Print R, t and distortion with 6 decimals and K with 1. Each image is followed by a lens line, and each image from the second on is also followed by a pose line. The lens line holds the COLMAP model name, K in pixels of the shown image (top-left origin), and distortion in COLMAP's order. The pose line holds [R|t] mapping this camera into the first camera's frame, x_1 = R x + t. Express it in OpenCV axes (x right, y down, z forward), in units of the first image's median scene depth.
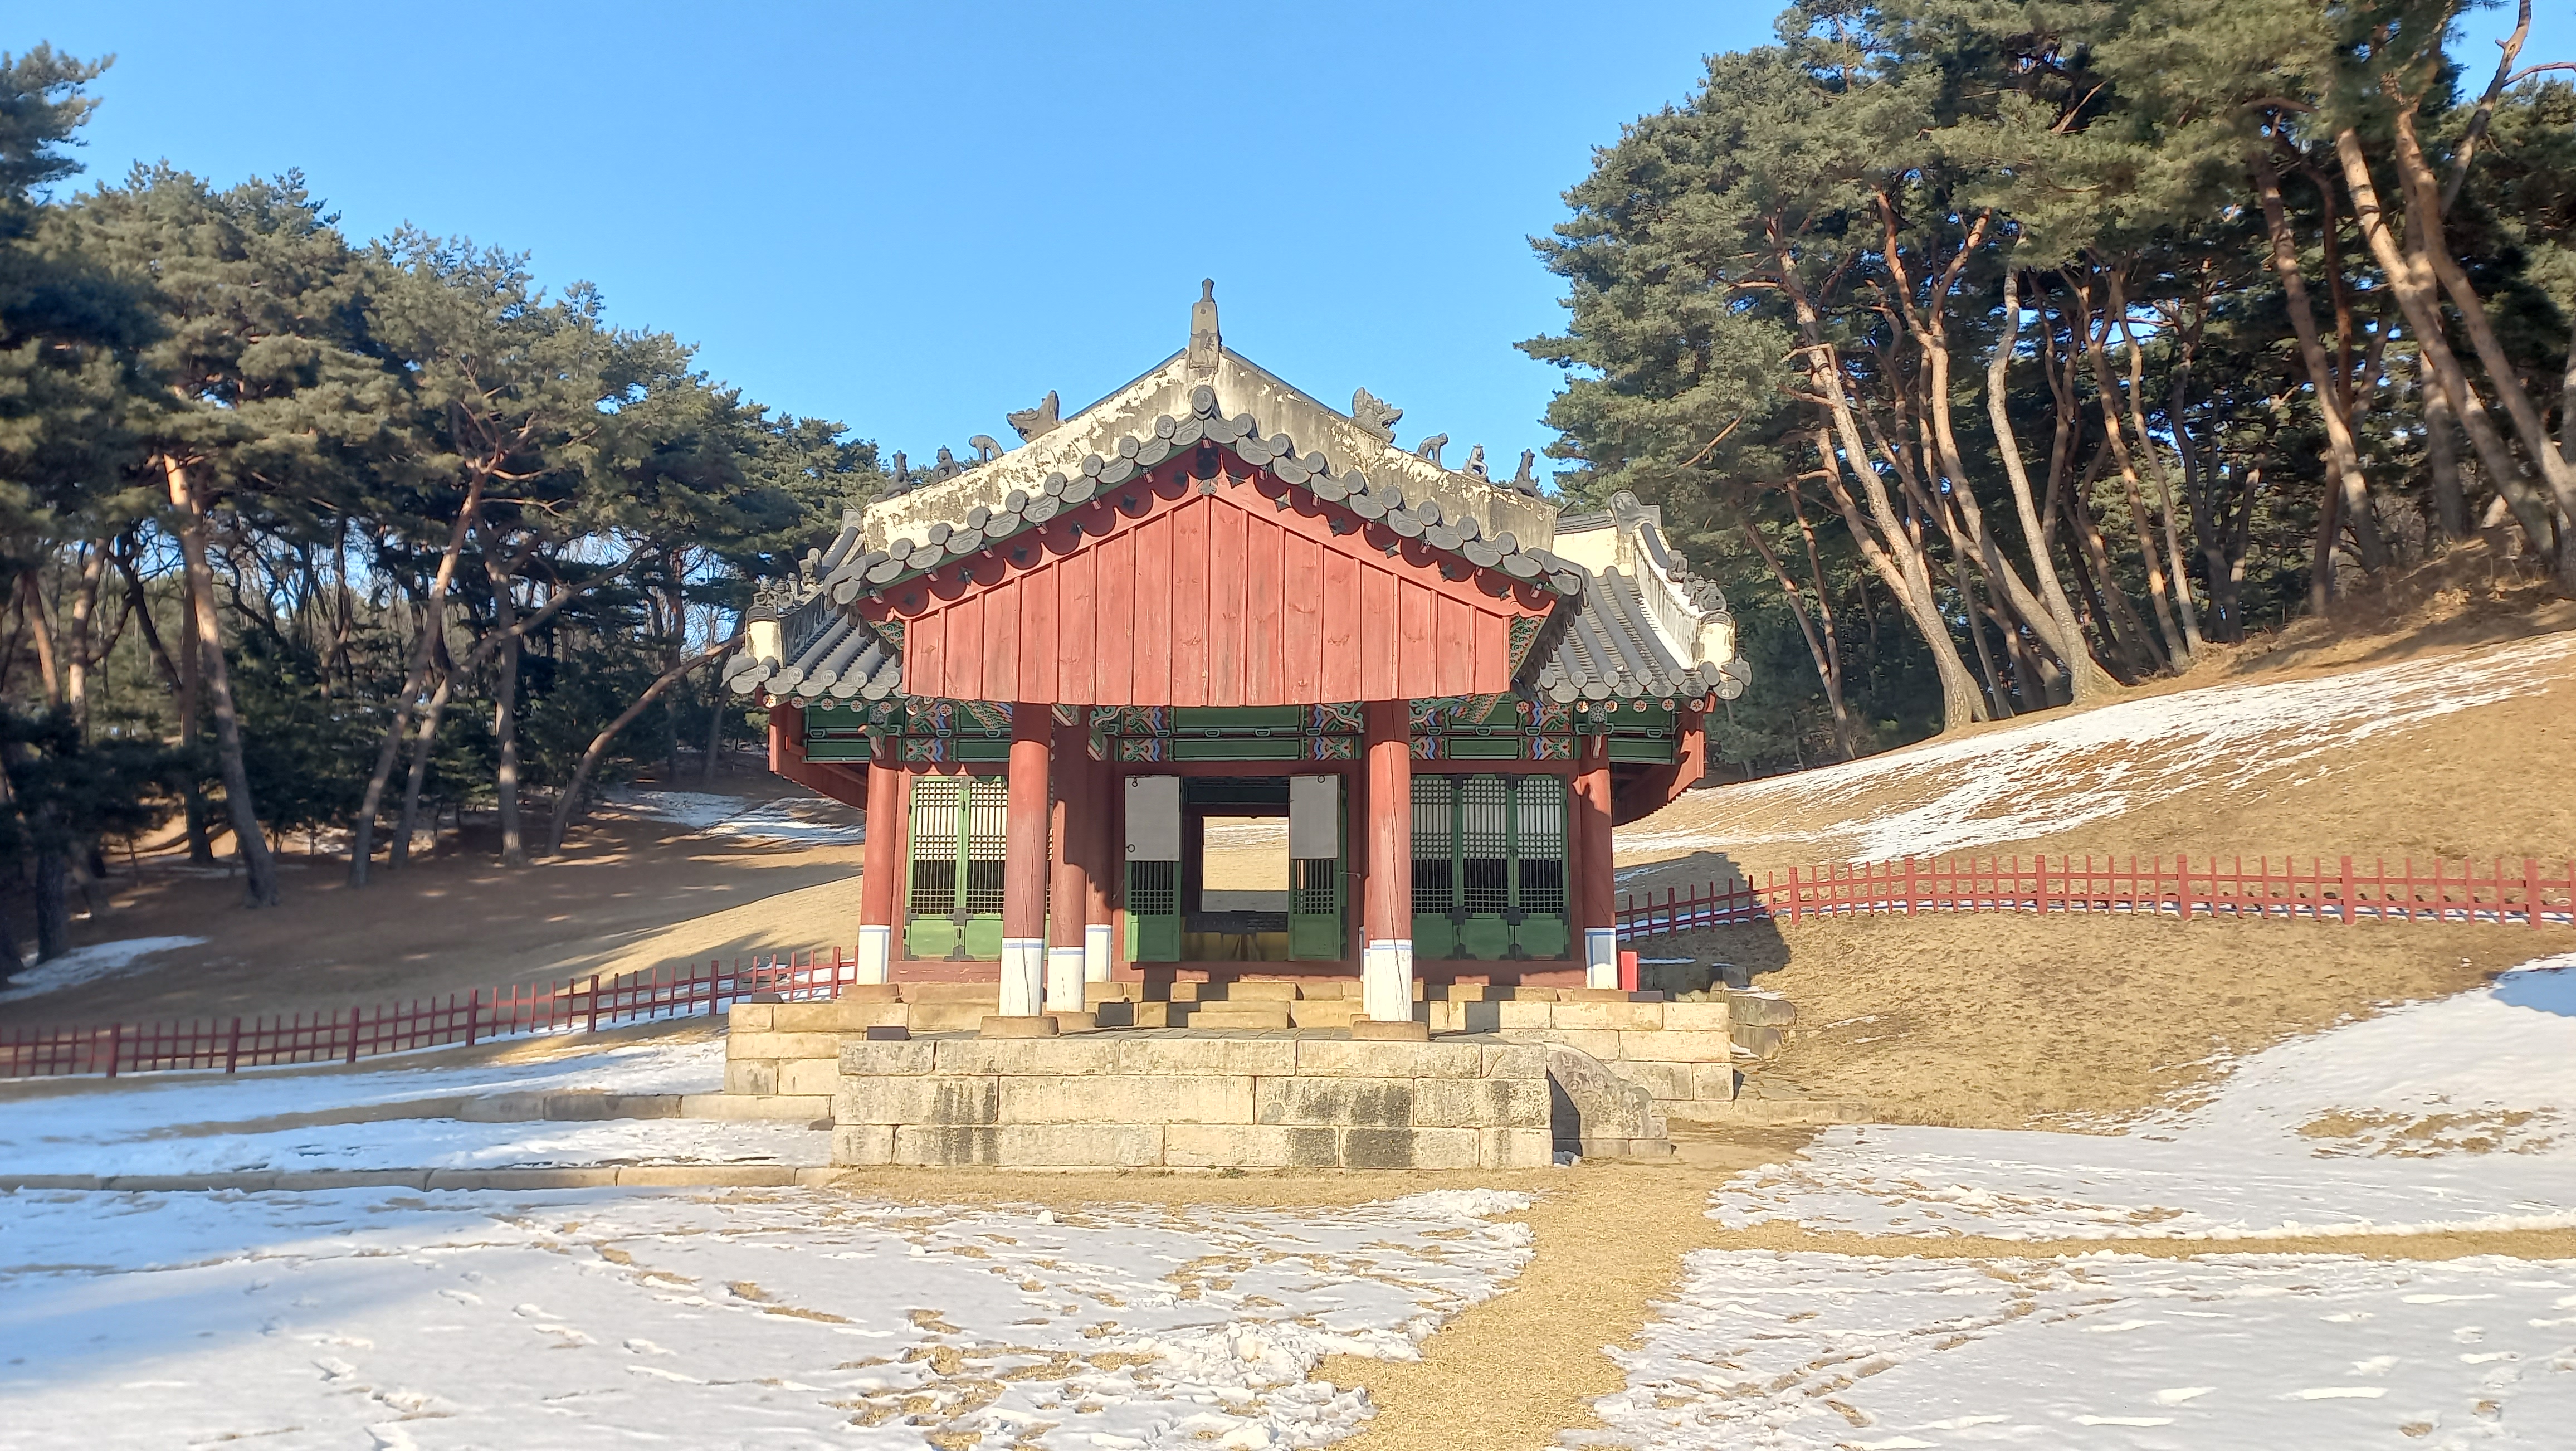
lens RADIAL K [[2071.9, 0, 1288.0], [0, 2071.9, 725.5], [0, 0, 1]] dist [0.067115, -0.002630]
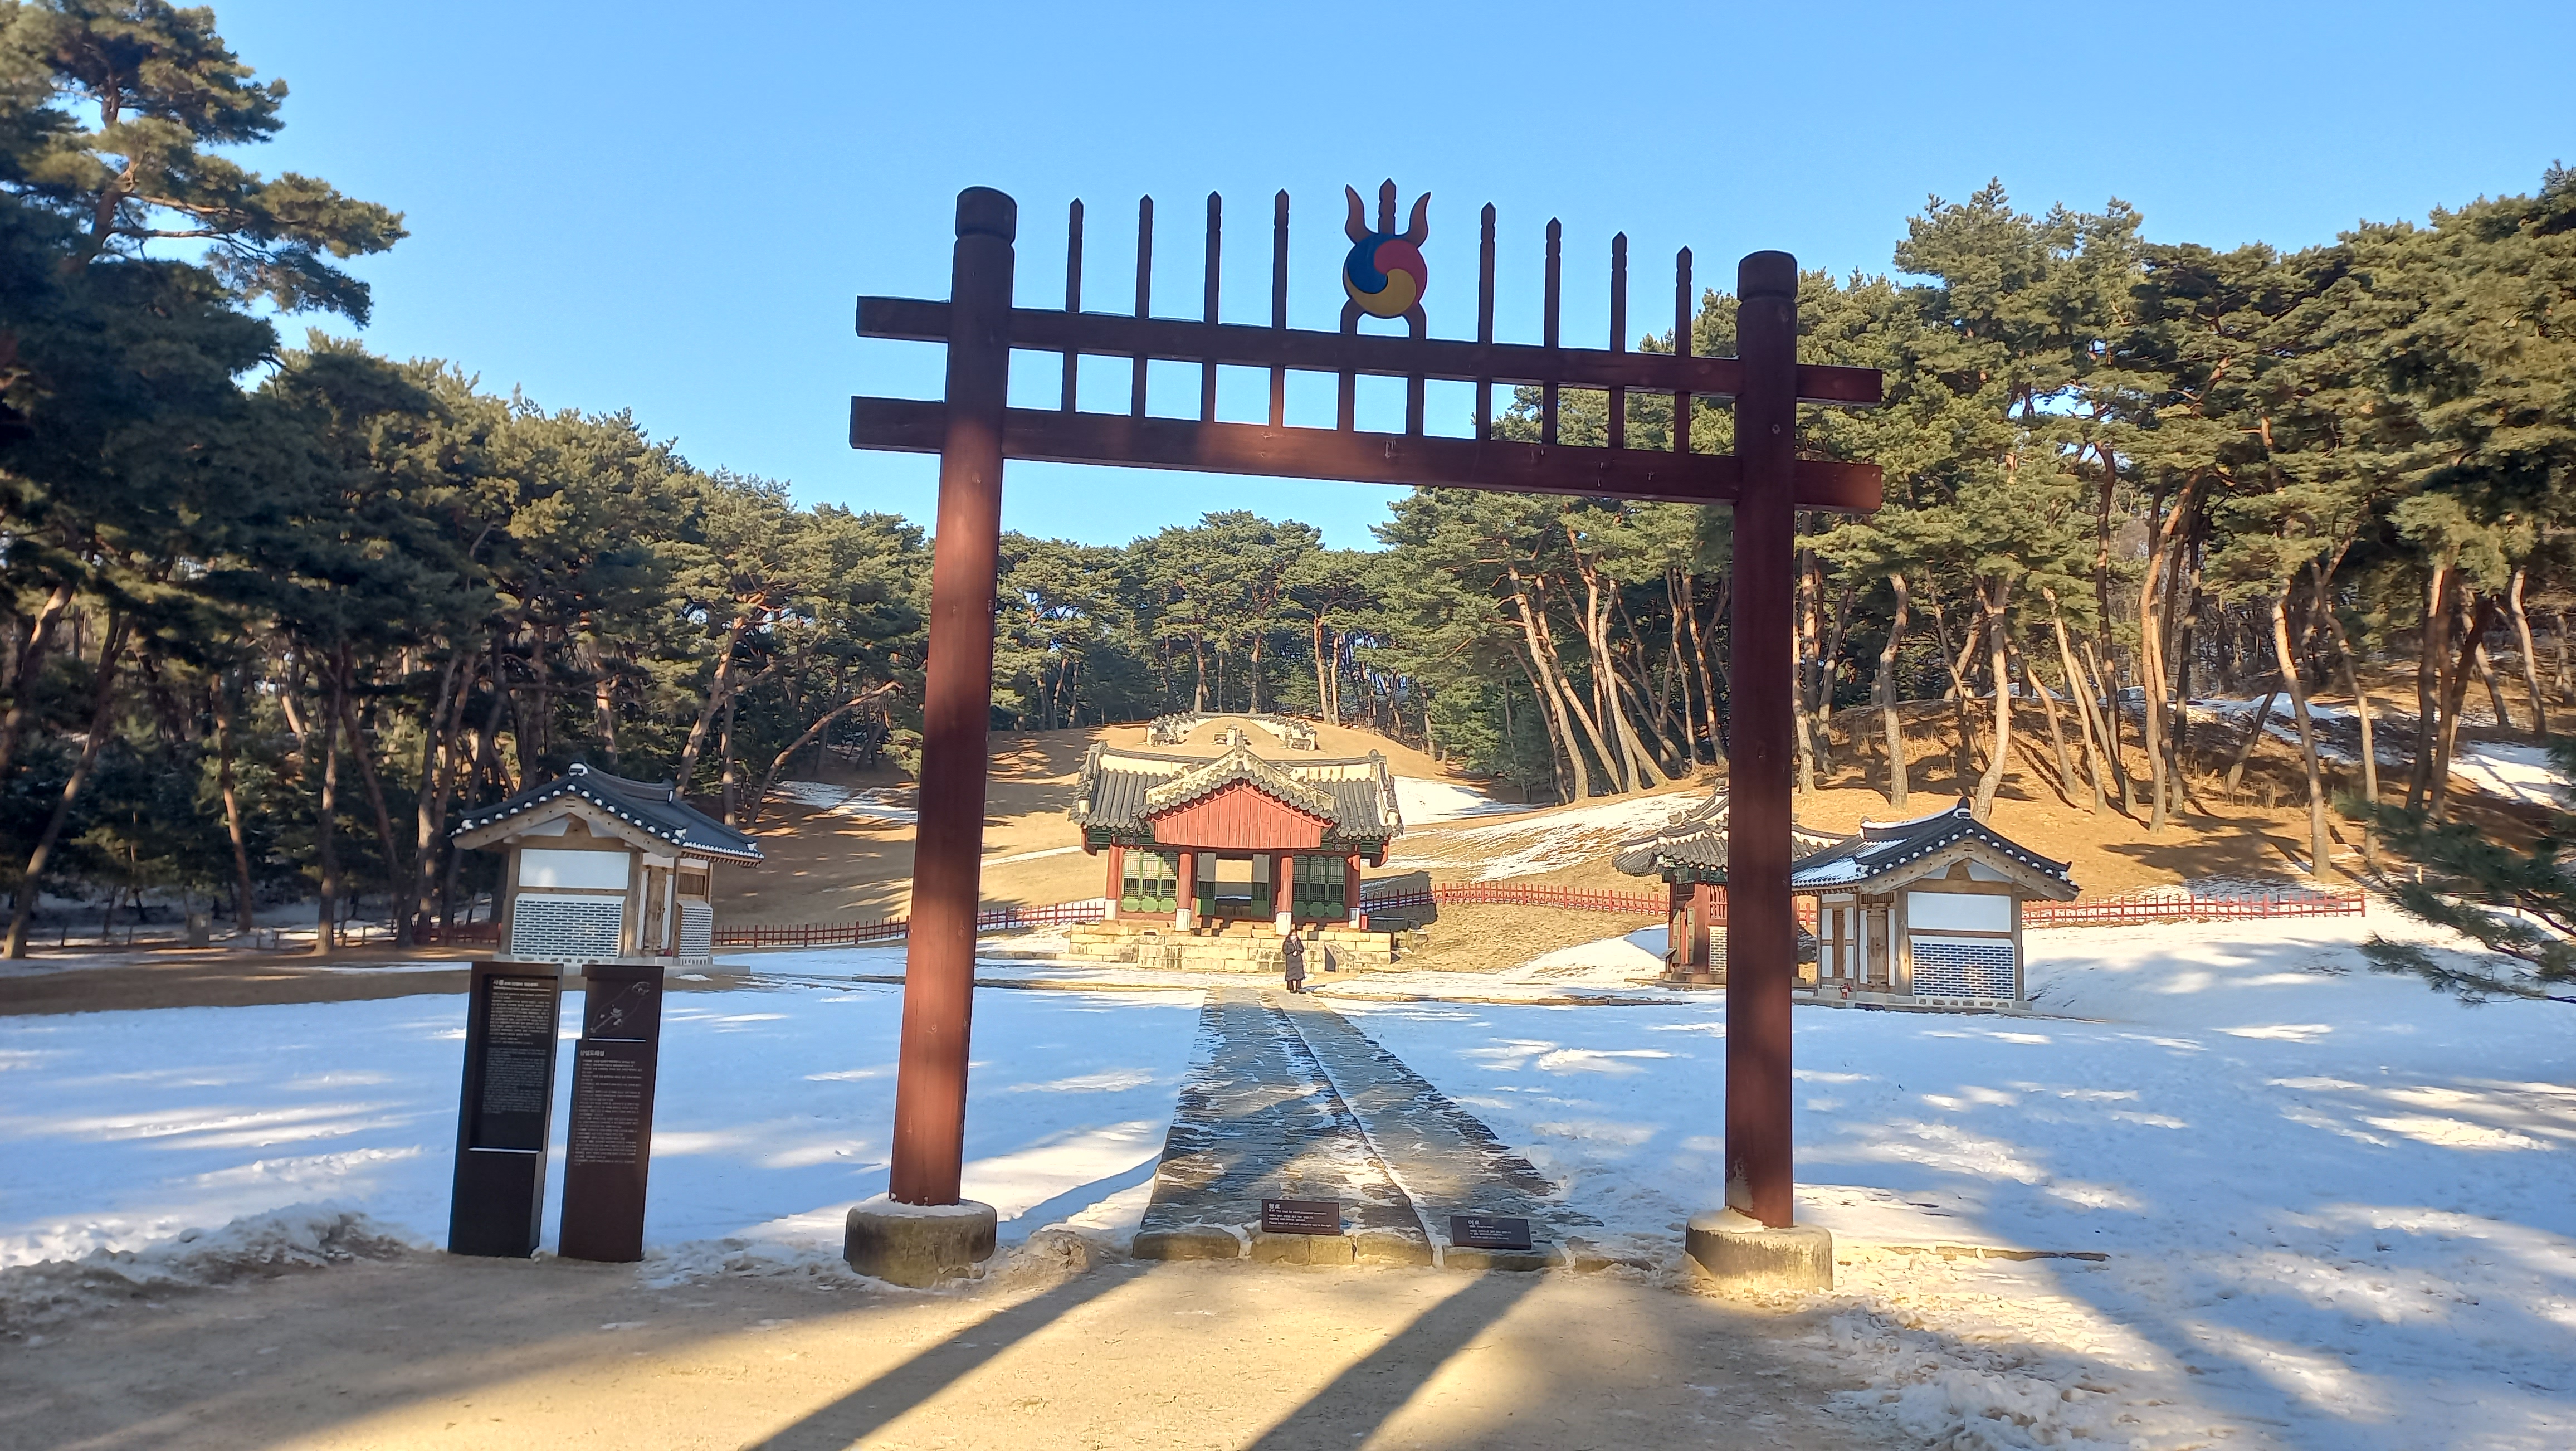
lens RADIAL K [[1828.6, 0, 1288.0], [0, 1828.6, 725.5], [0, 0, 1]] dist [0.062973, -0.077675]
pose [[0.998042, 0.034050, 0.052470, -0.134947], [-0.034868, 0.999283, 0.014752, -0.291210], [-0.051930, -0.016552, 0.998514, -2.353742]]
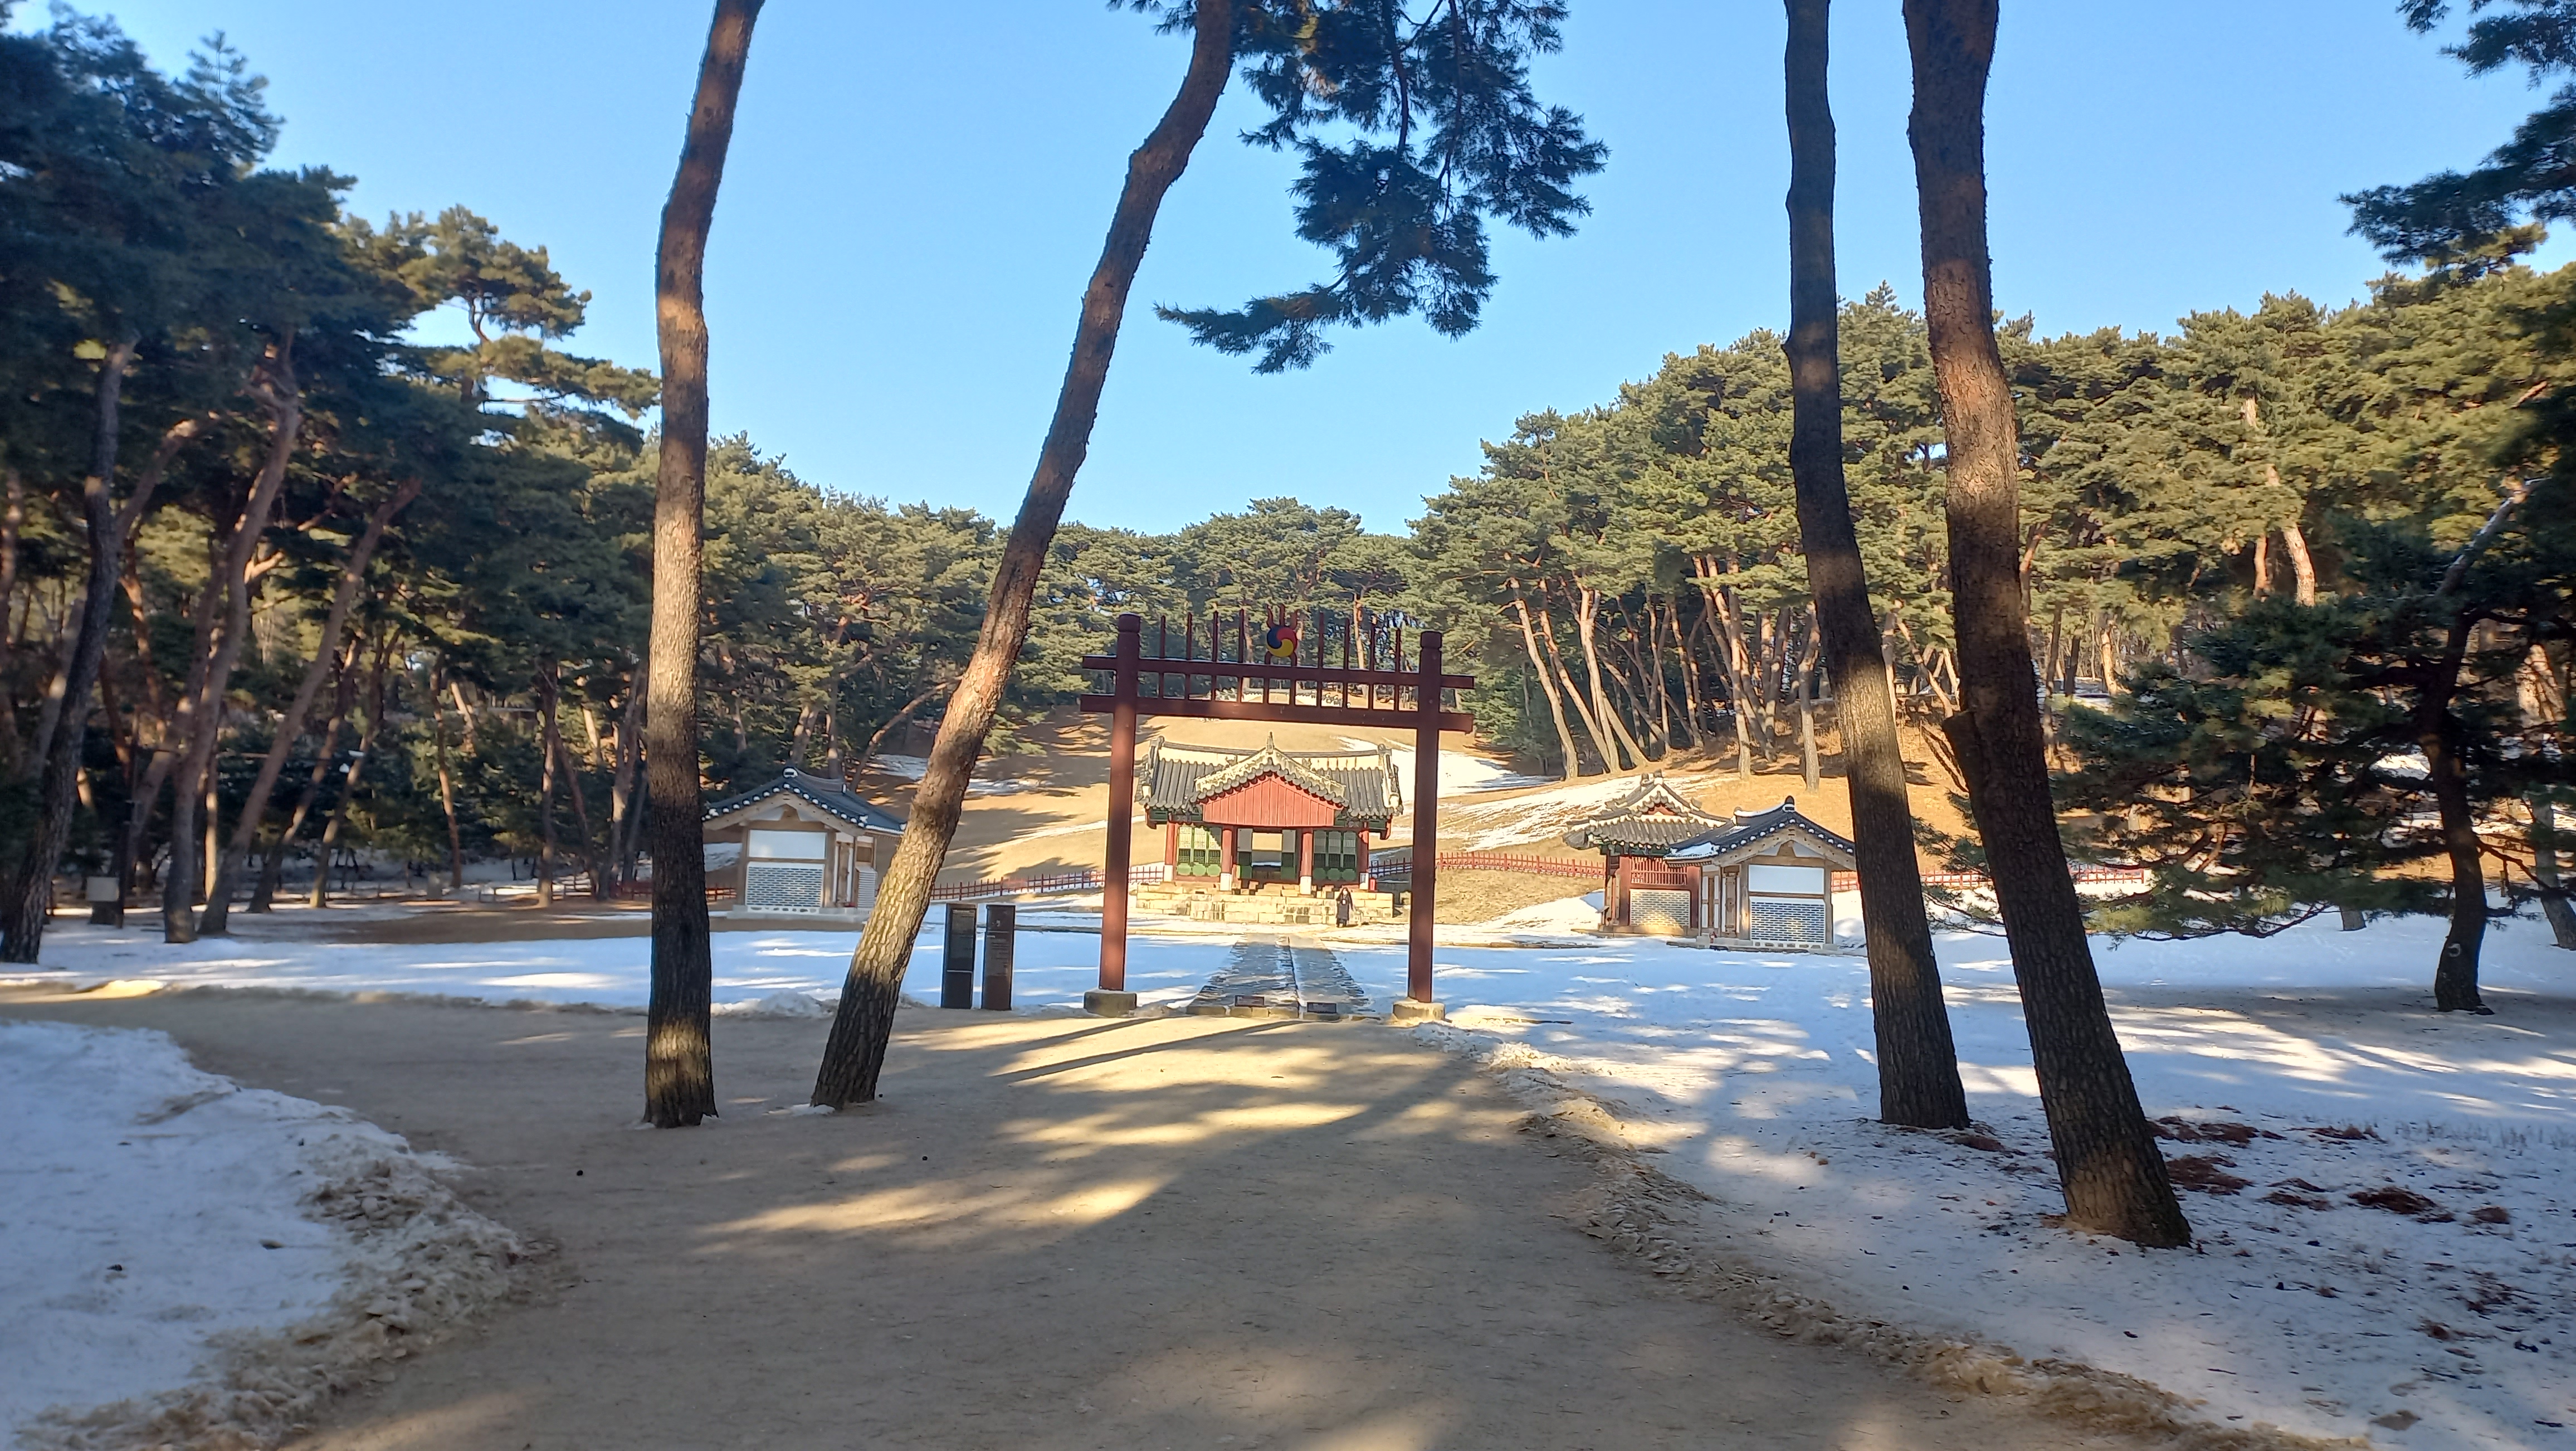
lens RADIAL K [[1817.4, 0, 1214.3], [0, 1817.4, 714.2], [0, 0, 1]] dist [0.025355, -0.000588]
pose [[0.999401, 0.030620, -0.016112, -0.108129], [-0.030082, 0.999014, 0.032660, -0.410971], [0.017096, -0.032156, 0.999337, -3.247344]]
